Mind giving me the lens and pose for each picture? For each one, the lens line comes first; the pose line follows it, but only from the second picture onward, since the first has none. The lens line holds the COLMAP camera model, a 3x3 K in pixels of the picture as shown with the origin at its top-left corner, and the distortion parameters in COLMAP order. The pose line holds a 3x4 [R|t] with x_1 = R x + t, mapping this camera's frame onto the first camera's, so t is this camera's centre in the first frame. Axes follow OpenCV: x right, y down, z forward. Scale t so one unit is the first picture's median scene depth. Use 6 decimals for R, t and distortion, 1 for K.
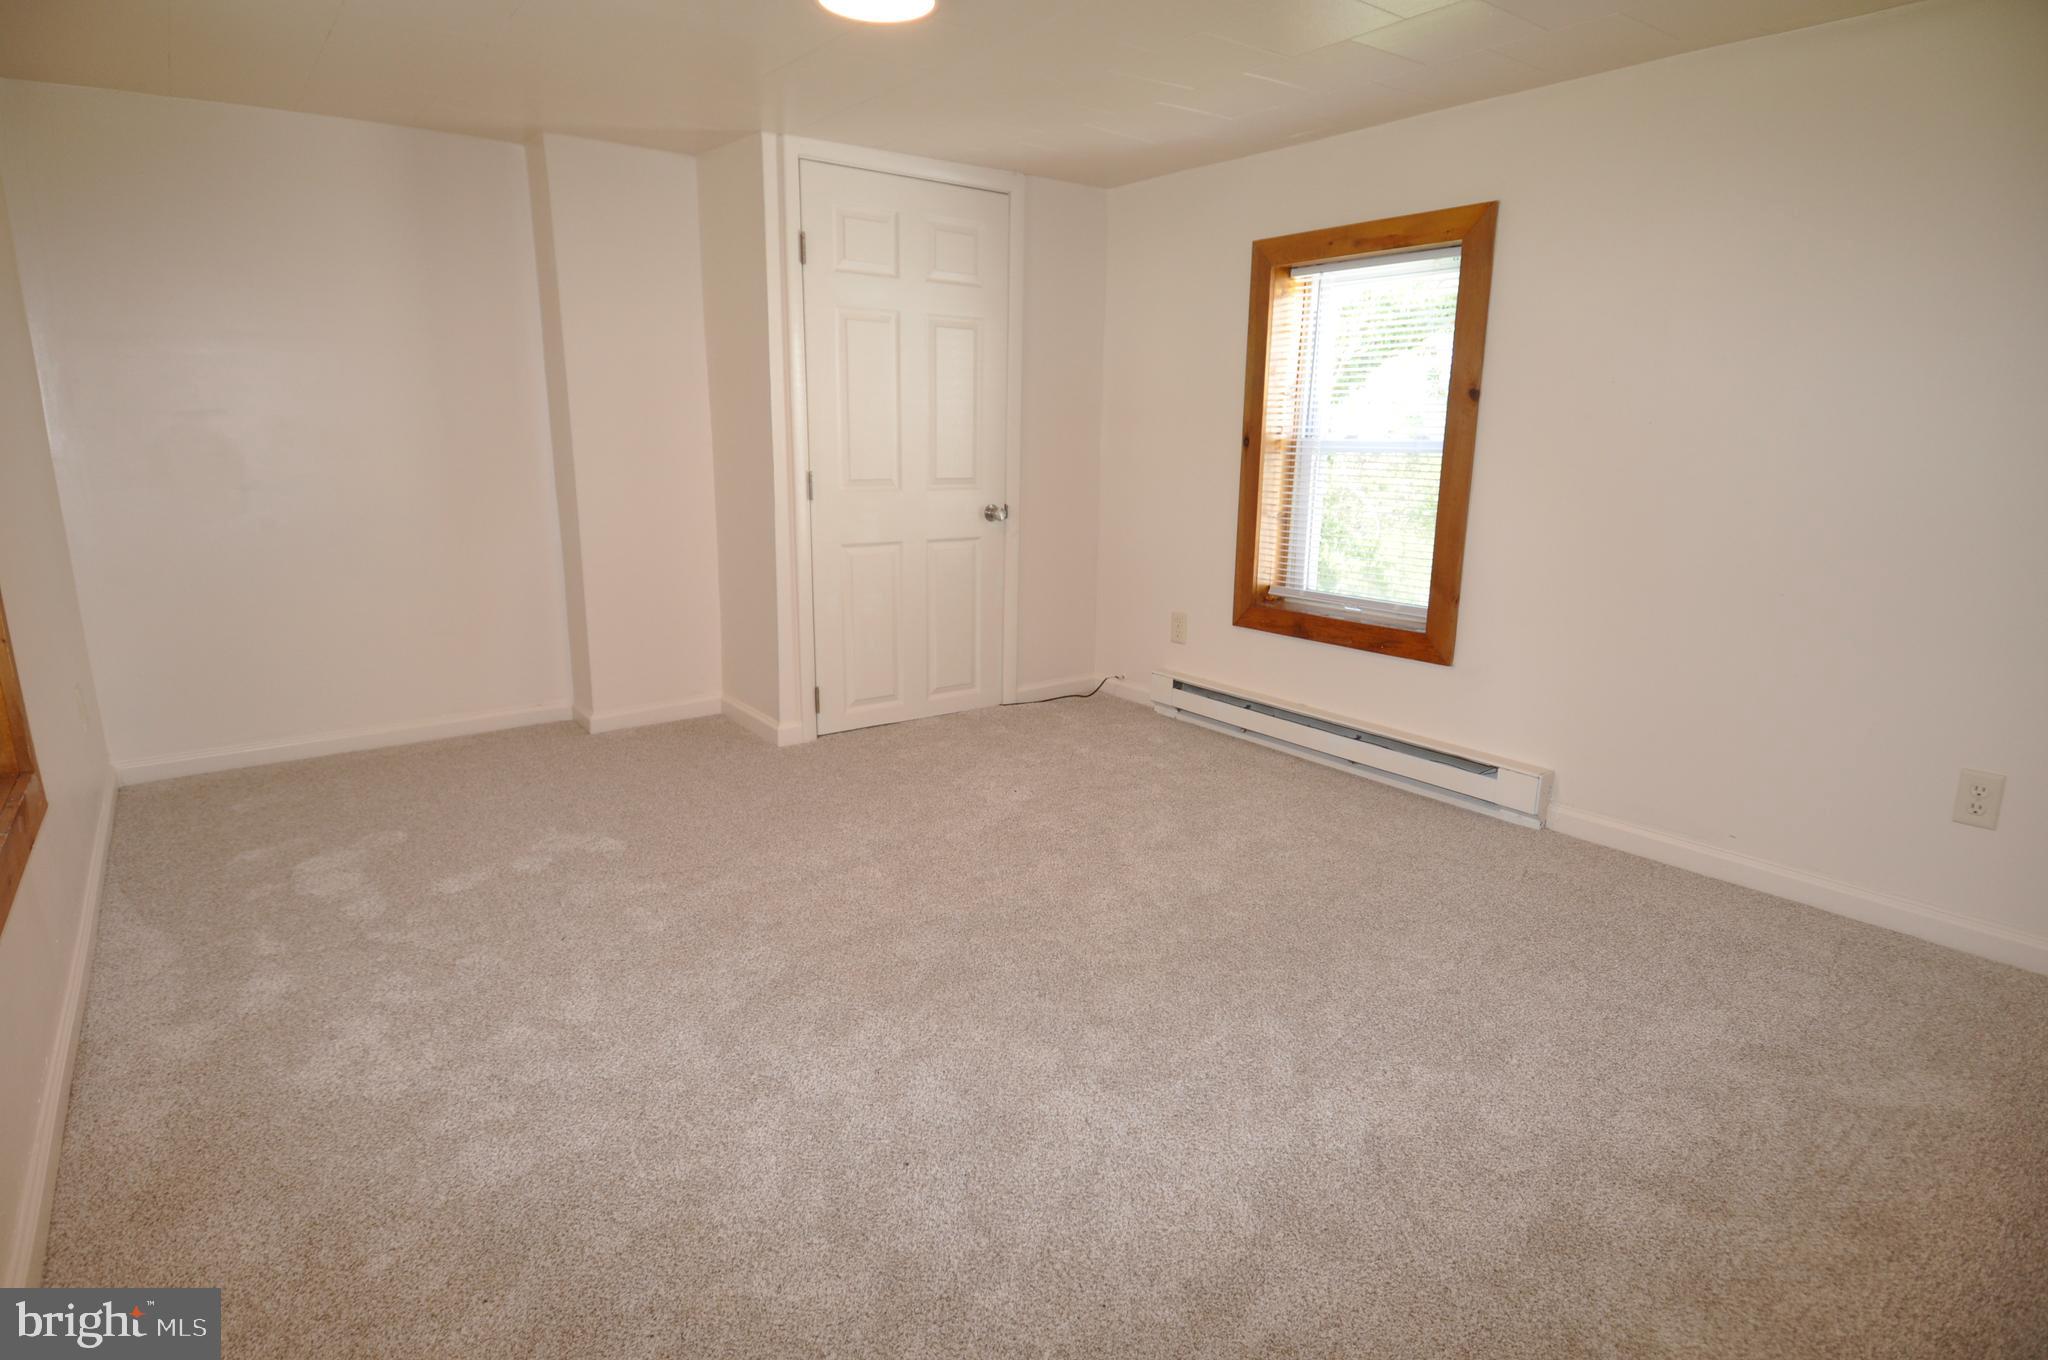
lens RADIAL K [[1055.3, 0, 1006.7], [0, 1055.3, 678.7], [0, 0, 1]] dist [0.037087, -0.047631]
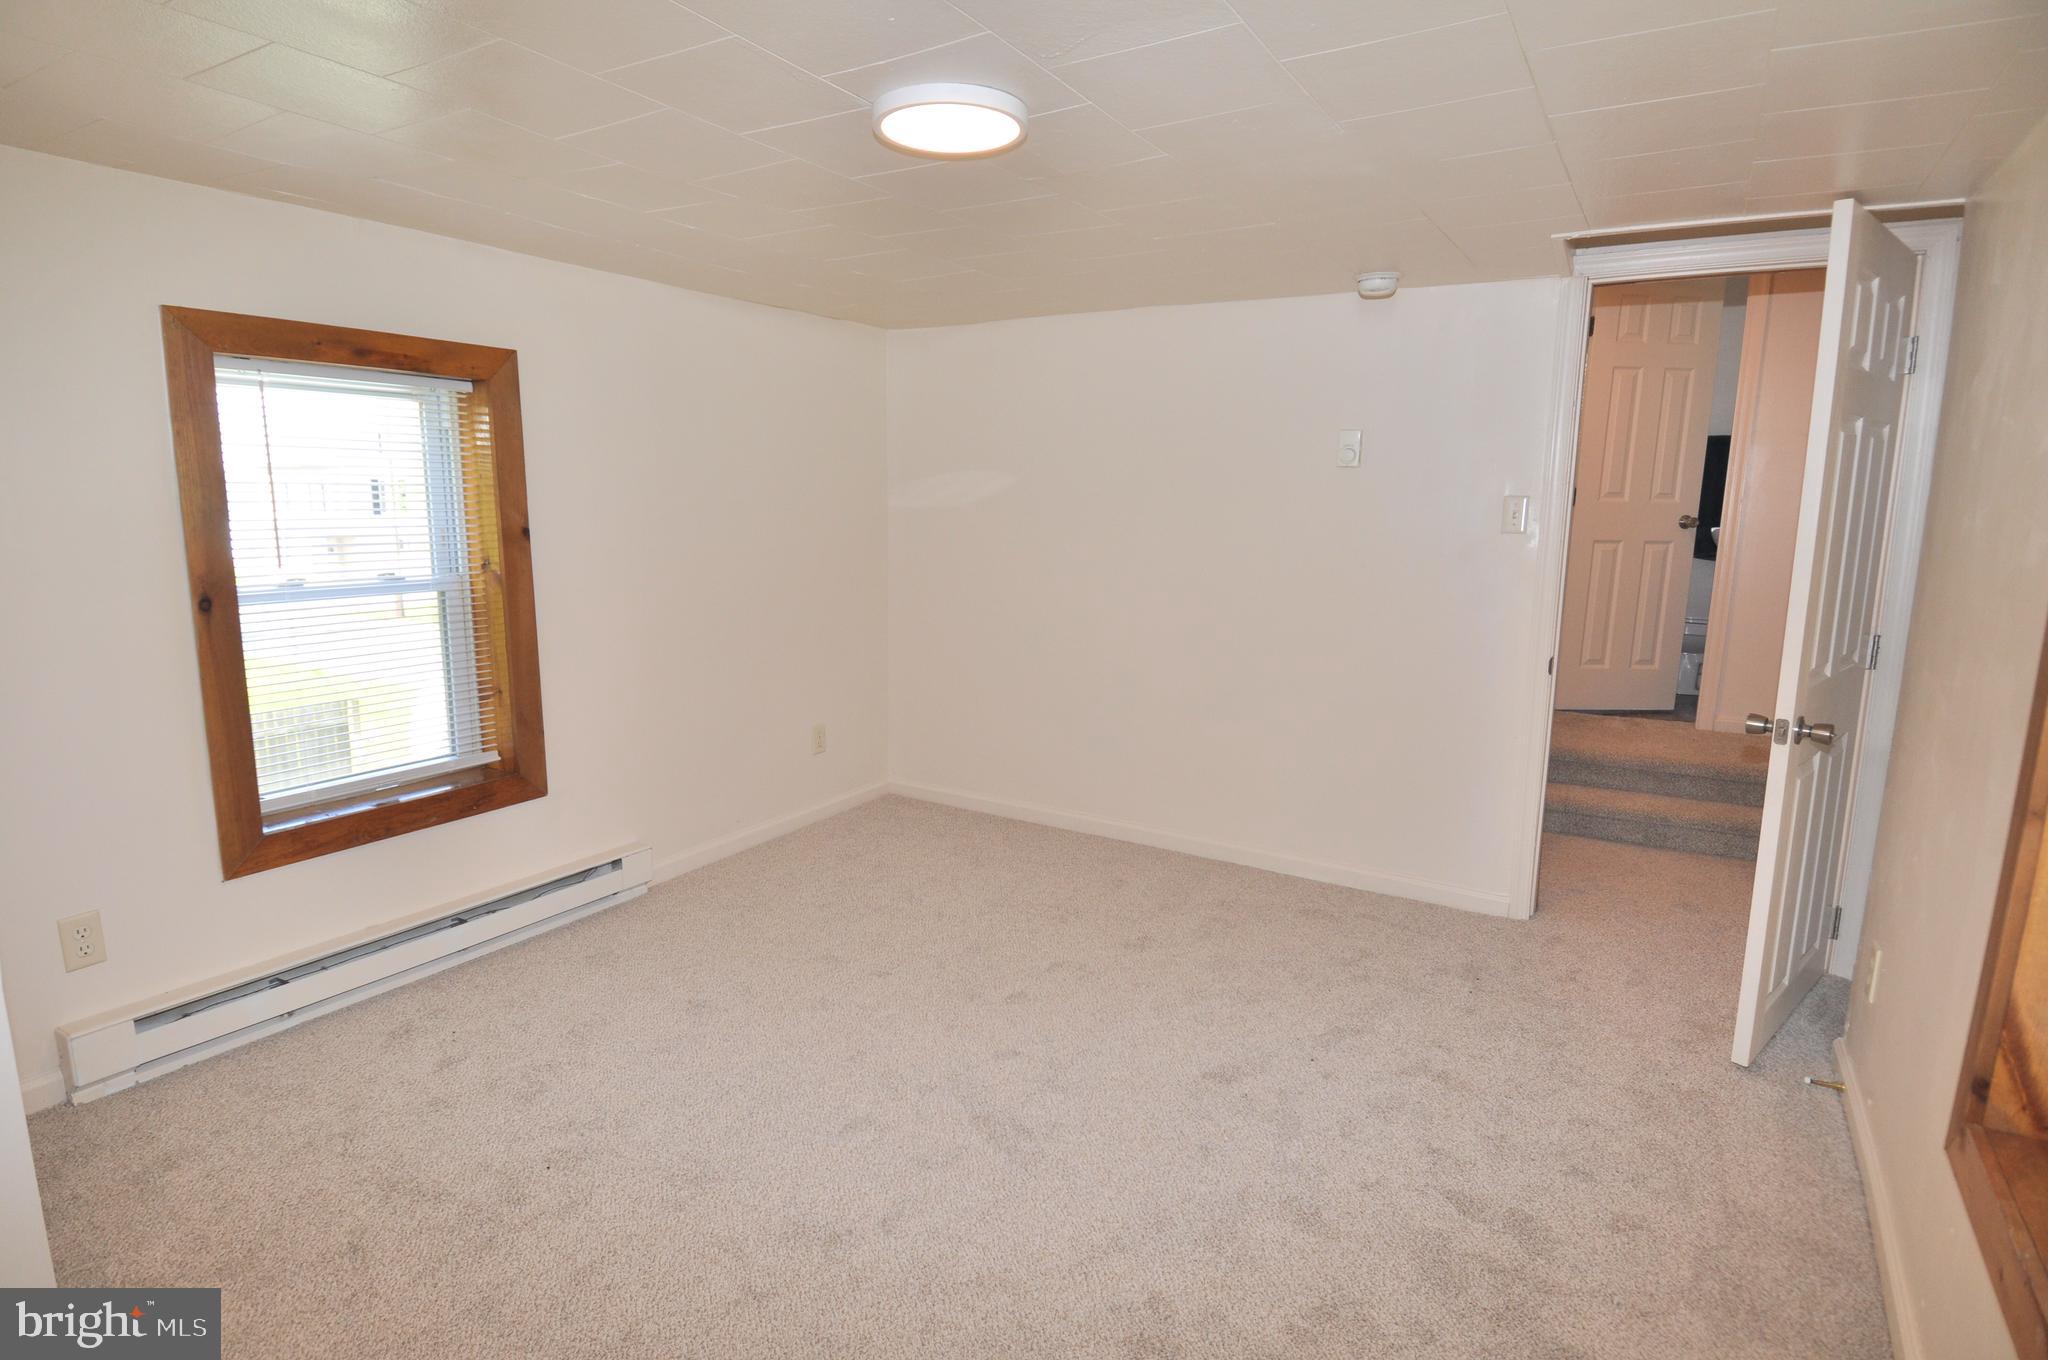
lens RADIAL K [[1055.3, 0, 1006.7], [0, 1055.3, 678.7], [0, 0, 1]] dist [0.037087, -0.047631]
pose [[-0.352920, -0.168183, 0.920414, -0.584334], [0.210923, 0.944091, 0.253384, -0.253190], [-0.911570, 0.283561, -0.297715, 0.790180]]
